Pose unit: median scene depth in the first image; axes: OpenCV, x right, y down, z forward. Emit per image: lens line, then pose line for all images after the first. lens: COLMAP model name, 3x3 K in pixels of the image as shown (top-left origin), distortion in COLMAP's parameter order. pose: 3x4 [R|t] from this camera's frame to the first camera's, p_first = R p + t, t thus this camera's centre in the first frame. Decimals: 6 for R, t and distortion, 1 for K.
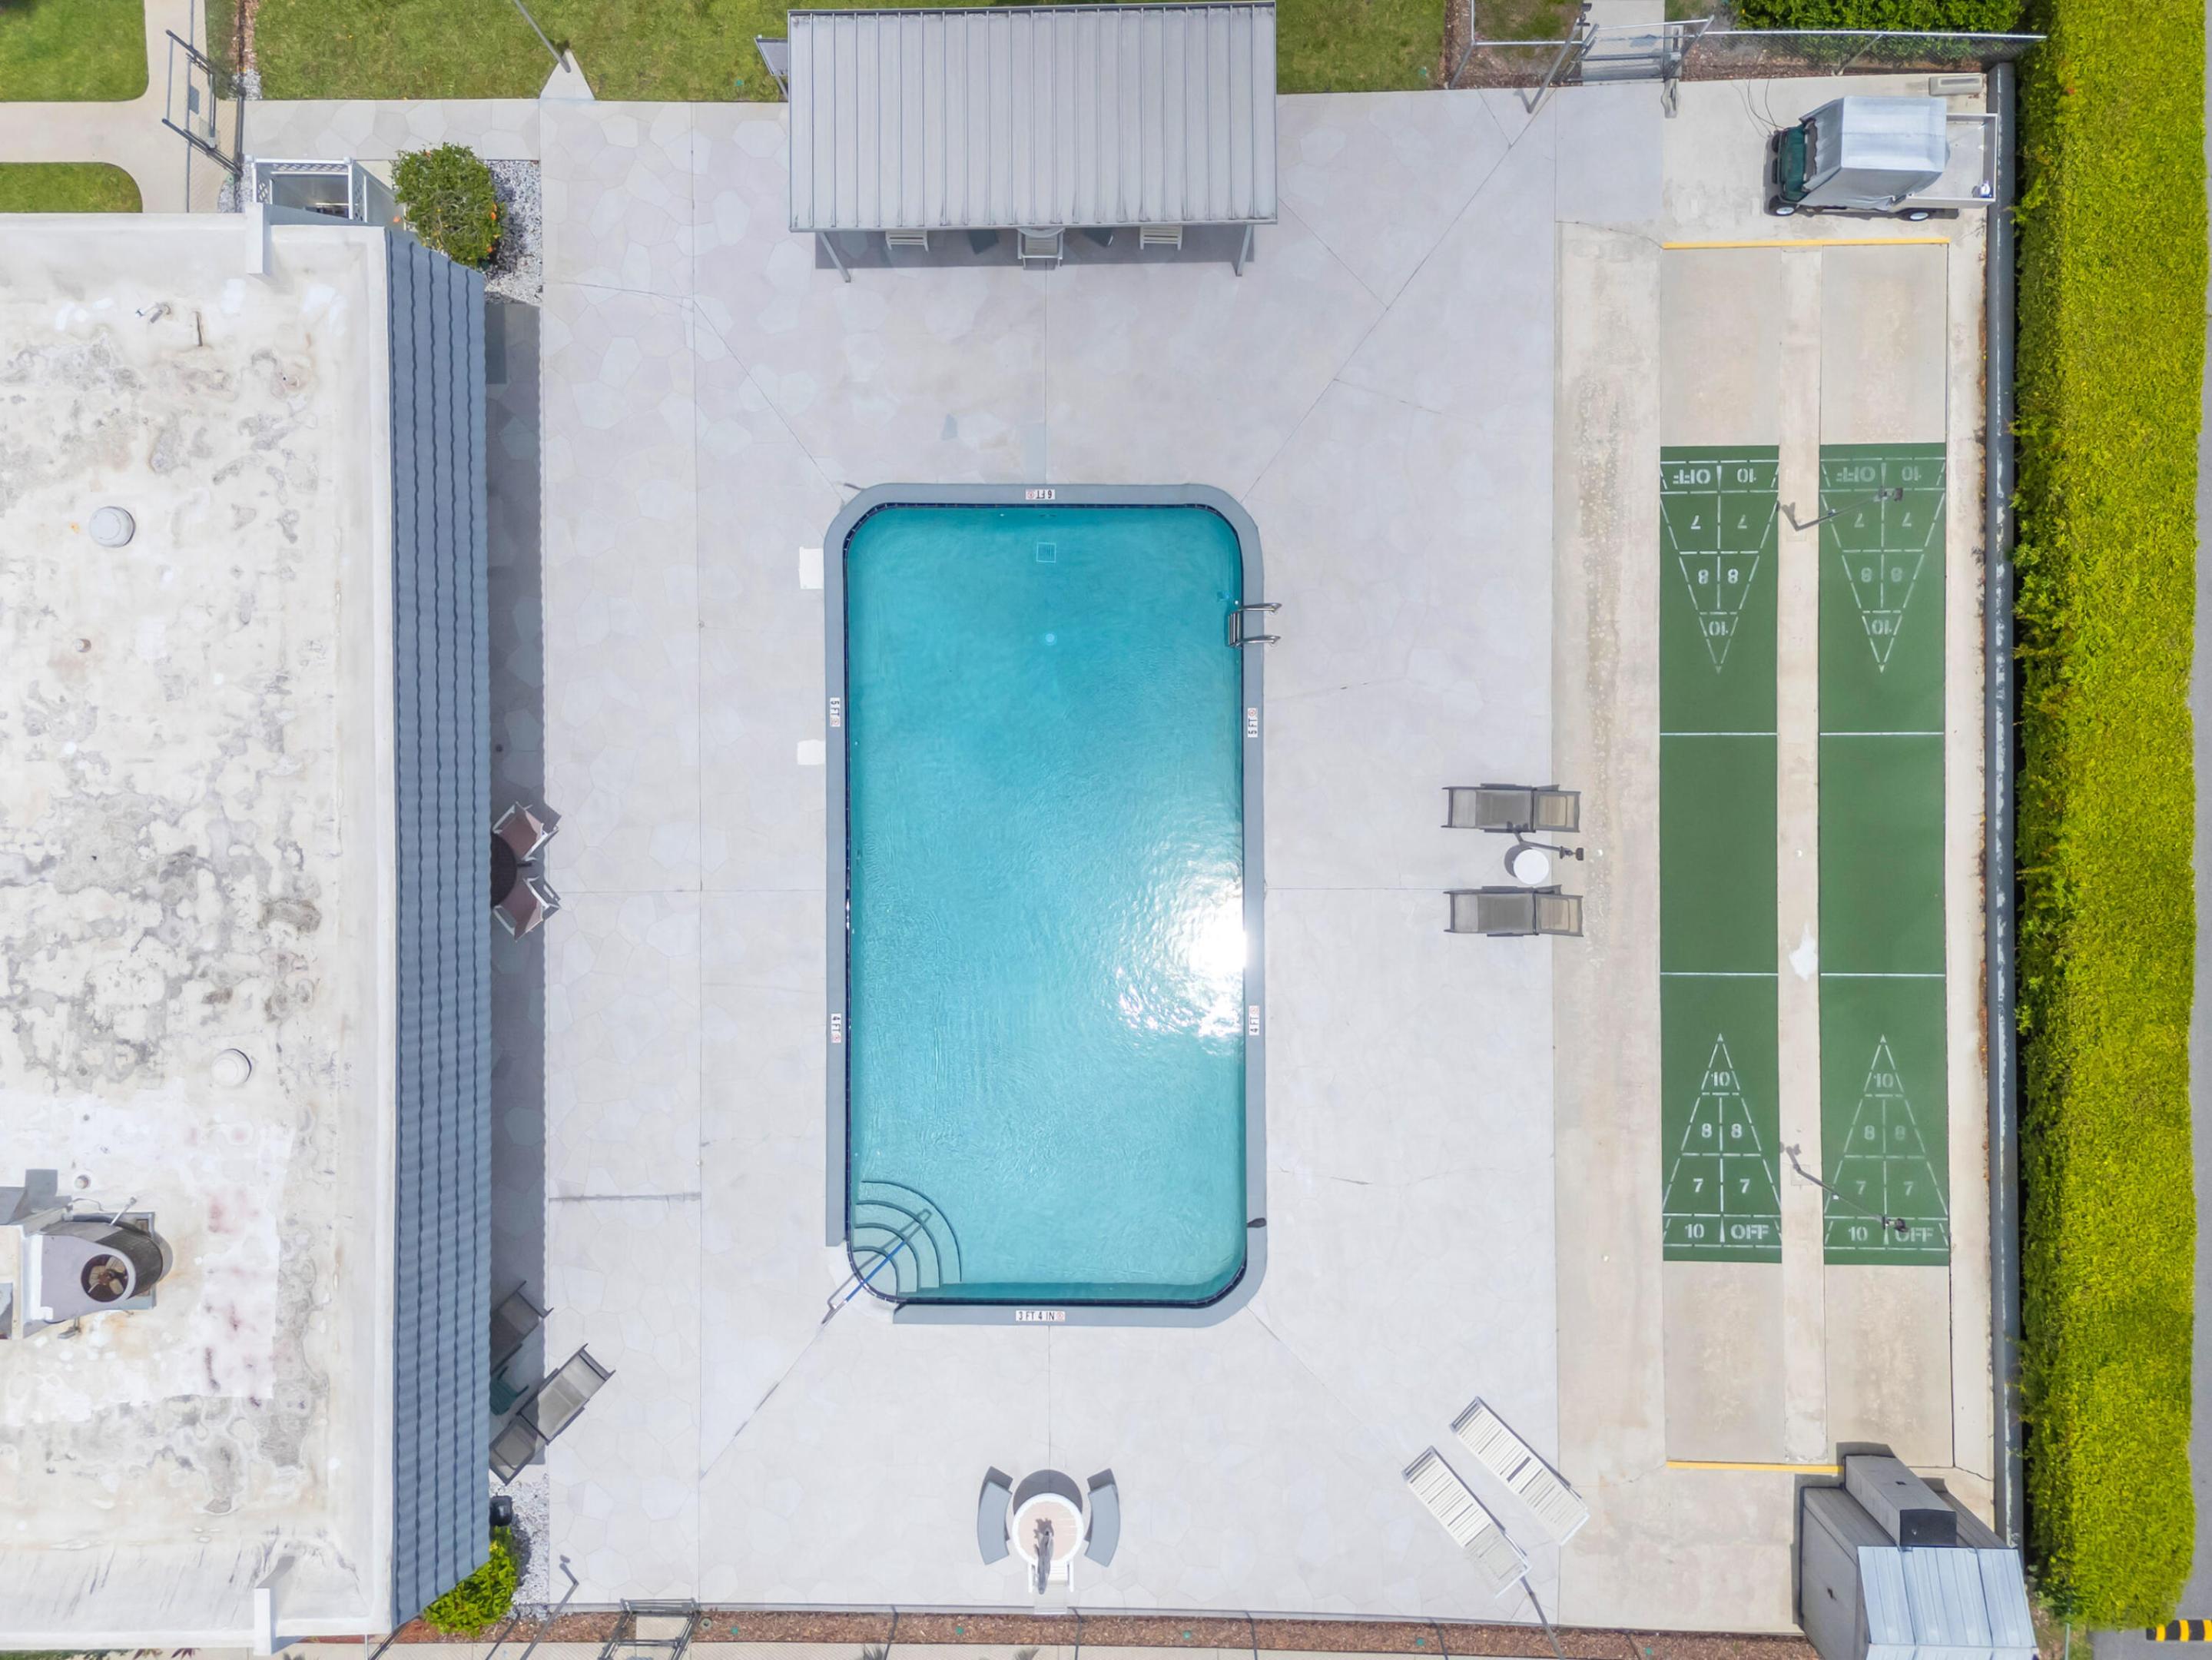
lens RADIAL K [[1714.6, 0, 1050.9], [0, 1714.6, 723.3], [0, 0, 1]] dist [0.068908, -0.008866]
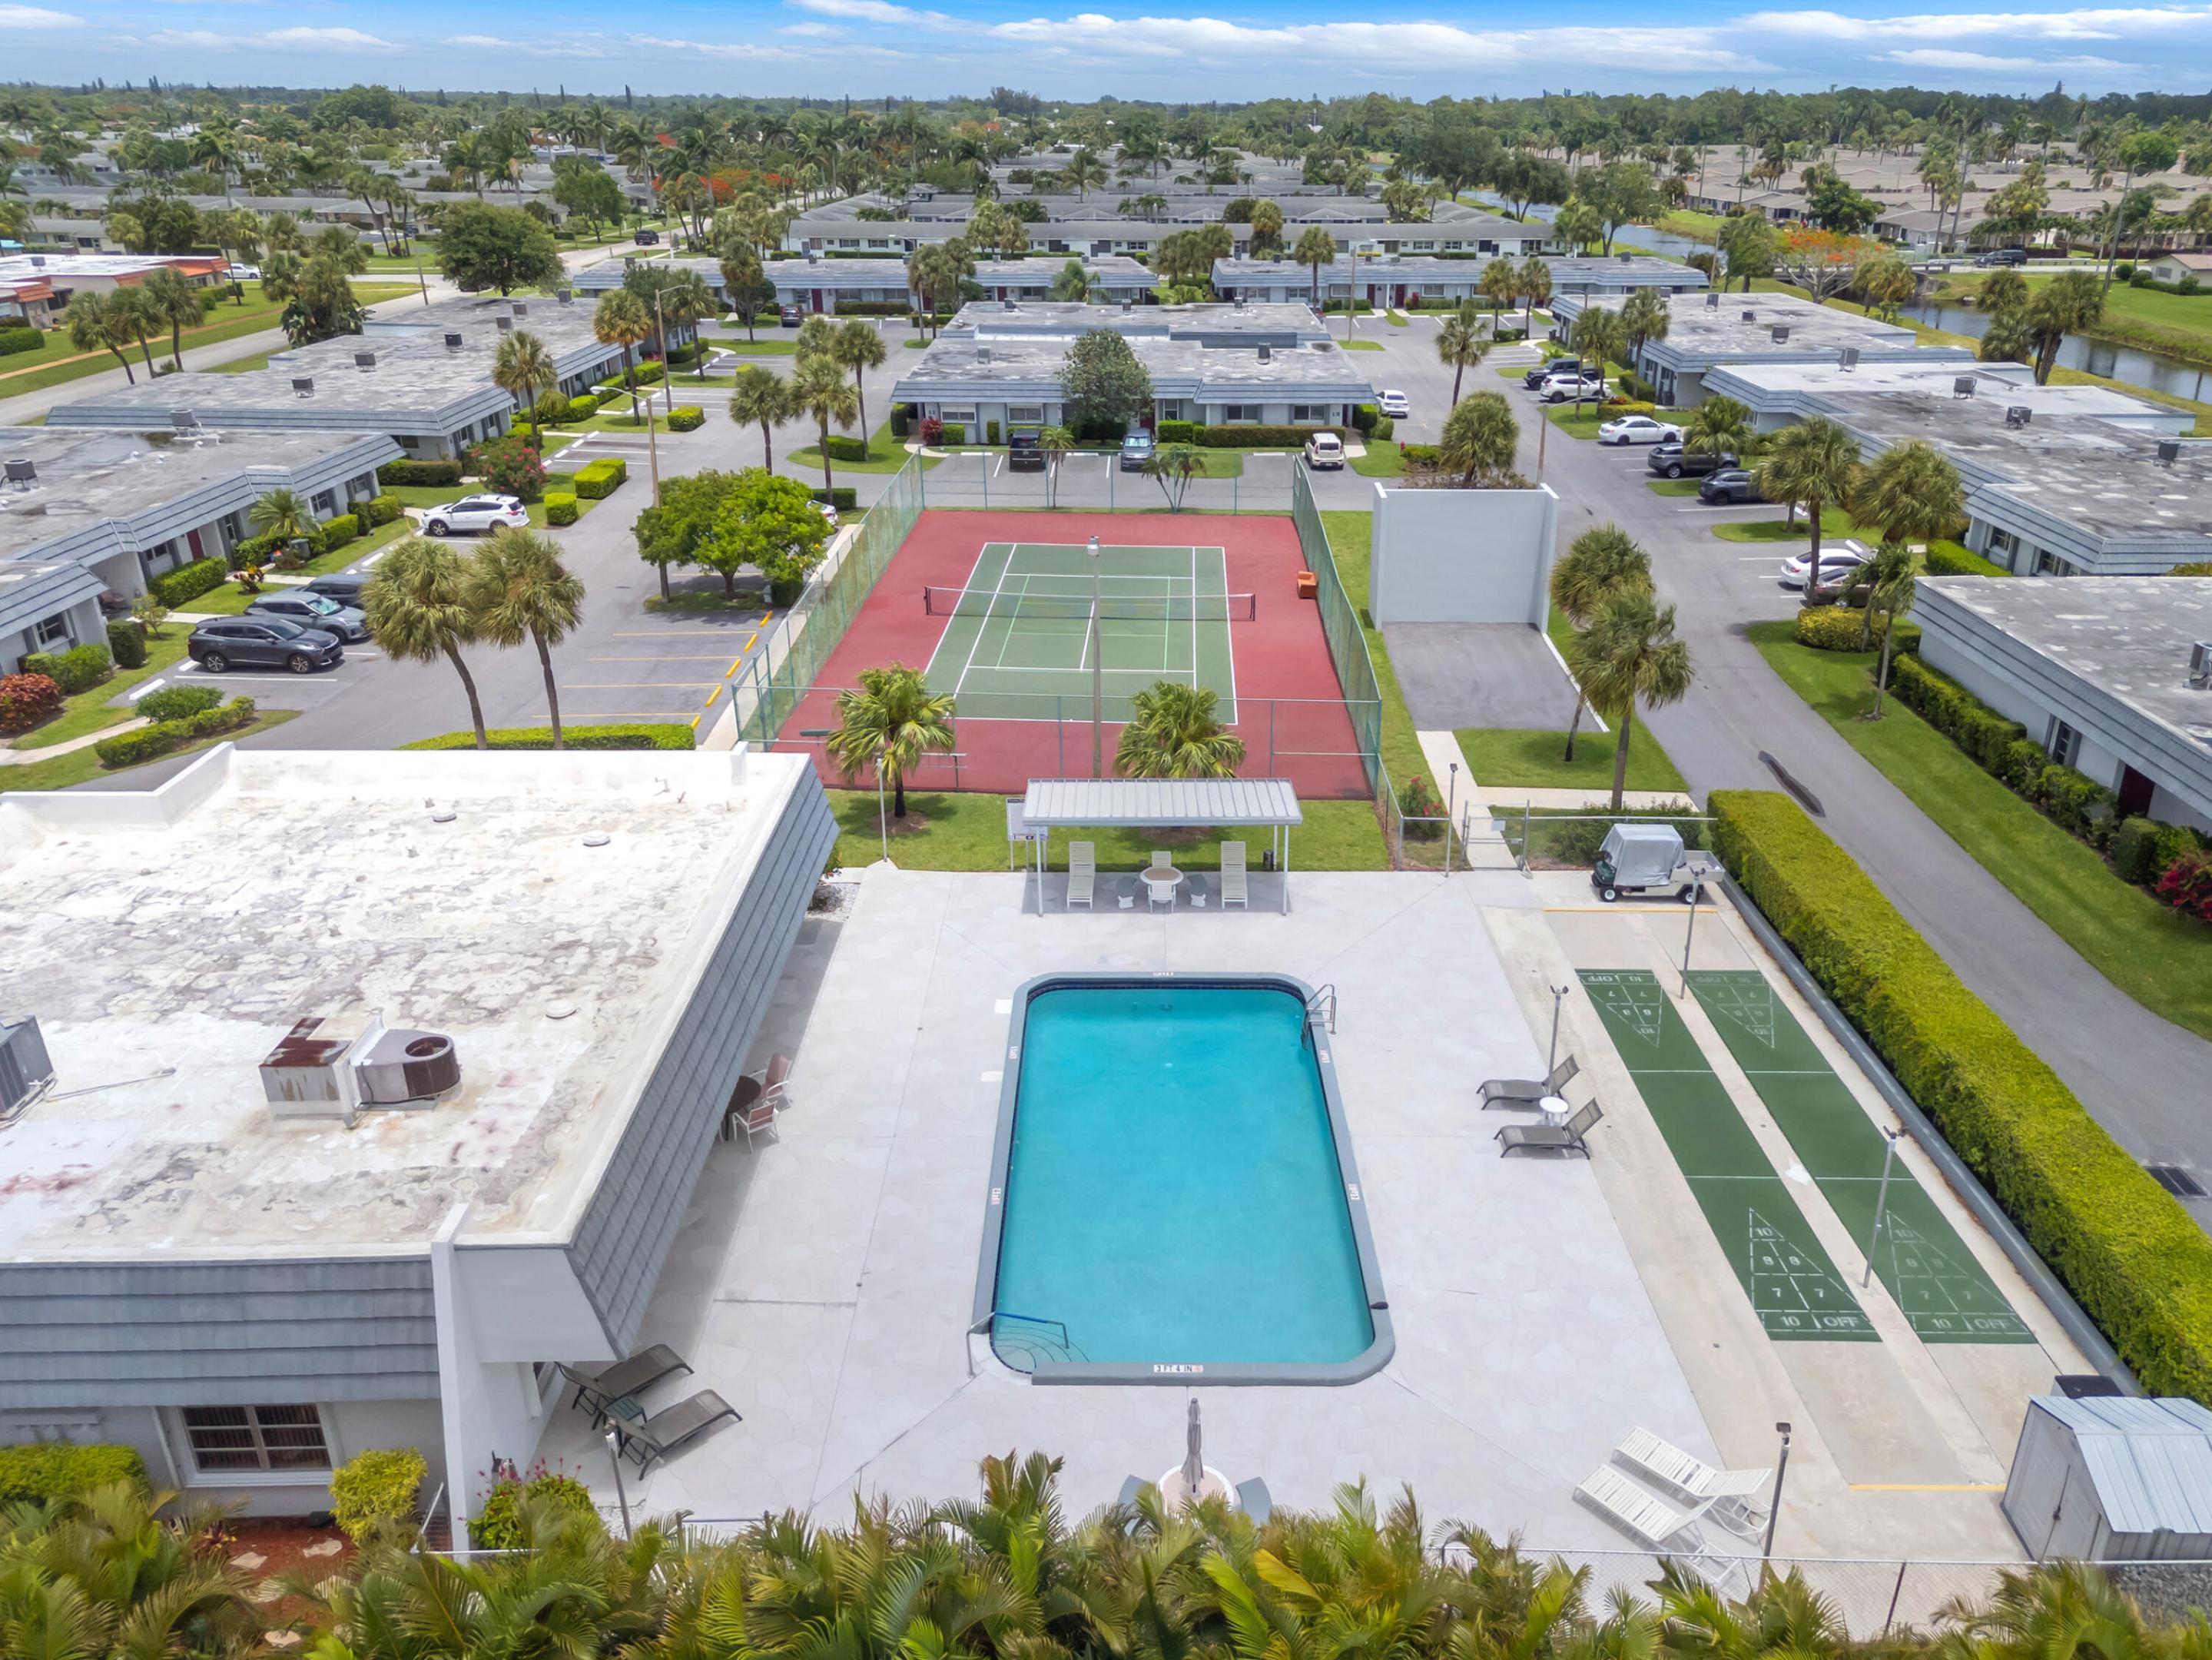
lens RADIAL K [[1626.2, 0, 1106.0], [0, 1626.2, 830.0], [0, 0, 1]] dist [0.075706, 0.000107]
pose [[0.999275, 0.038042, -0.001542, -0.059652], [-0.016554, 0.397655, -0.917386, 1.112078], [-0.034286, 0.916746, 0.397996, 0.332591]]
